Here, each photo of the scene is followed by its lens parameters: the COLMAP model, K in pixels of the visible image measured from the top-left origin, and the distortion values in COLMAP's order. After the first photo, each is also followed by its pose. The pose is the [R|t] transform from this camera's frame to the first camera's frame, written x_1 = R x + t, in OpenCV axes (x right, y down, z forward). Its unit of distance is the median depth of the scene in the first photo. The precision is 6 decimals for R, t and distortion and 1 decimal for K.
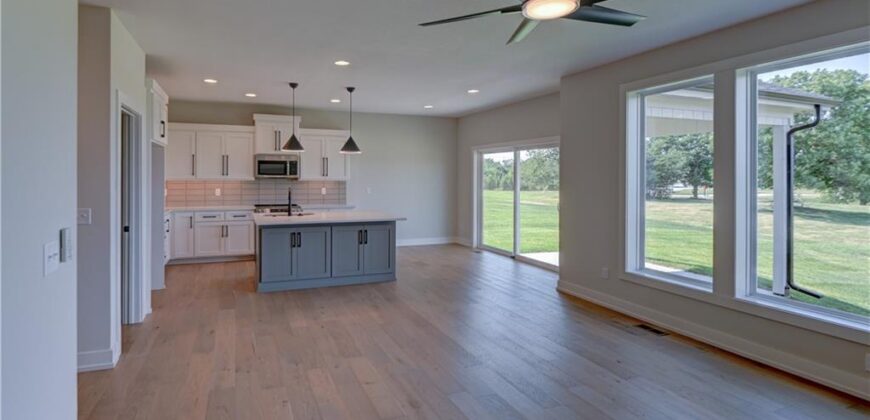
lens RADIAL K [[416.3, 0, 387.7], [0, 416.3, 173.4], [0, 0, 1]] dist [0.000323, -0.001552]
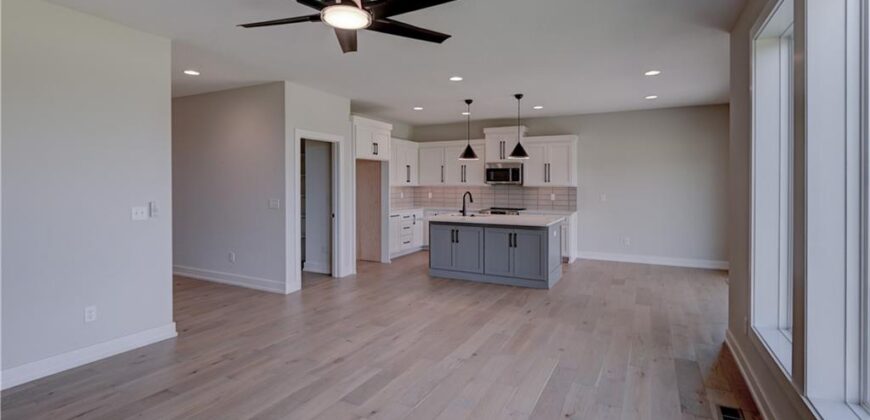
lens RADIAL K [[403.0, 0, 432.9], [0, 403.0, 185.6], [0, 0, 1]] dist [-0.000415, -0.000431]
pose [[0.678152, -0.001033, -0.734921, 0.399759], [0.006949, 0.999963, 0.005007, 0.008897], [0.734889, -0.008503, 0.678134, 0.136201]]
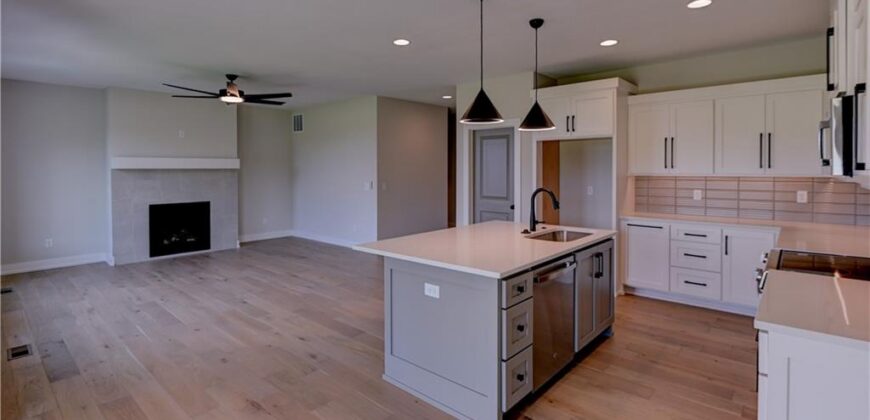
lens RADIAL K [[416.3, 0, 455.5], [0, 416.3, 175.3], [0, 0, 1]] dist [0.000323, -0.001552]
pose [[-0.859154, 0.005516, -0.511687, 0.151875], [0.002906, 0.999978, 0.005901, 0.008854], [0.511708, 0.003583, -0.859152, 1.143013]]
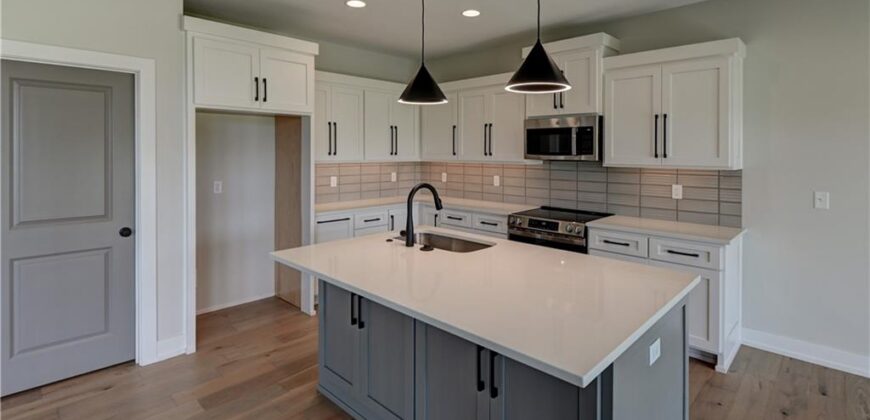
lens RADIAL K [[416.3, 0, 427.7], [0, 416.3, 155.1], [0, 0, 1]] dist [0.000323, -0.001552]
pose [[0.432173, 0.003544, -0.901784, 0.139399], [0.004335, 0.999973, 0.006007, 0.000176], [0.901780, -0.006506, 0.432146, 0.625895]]
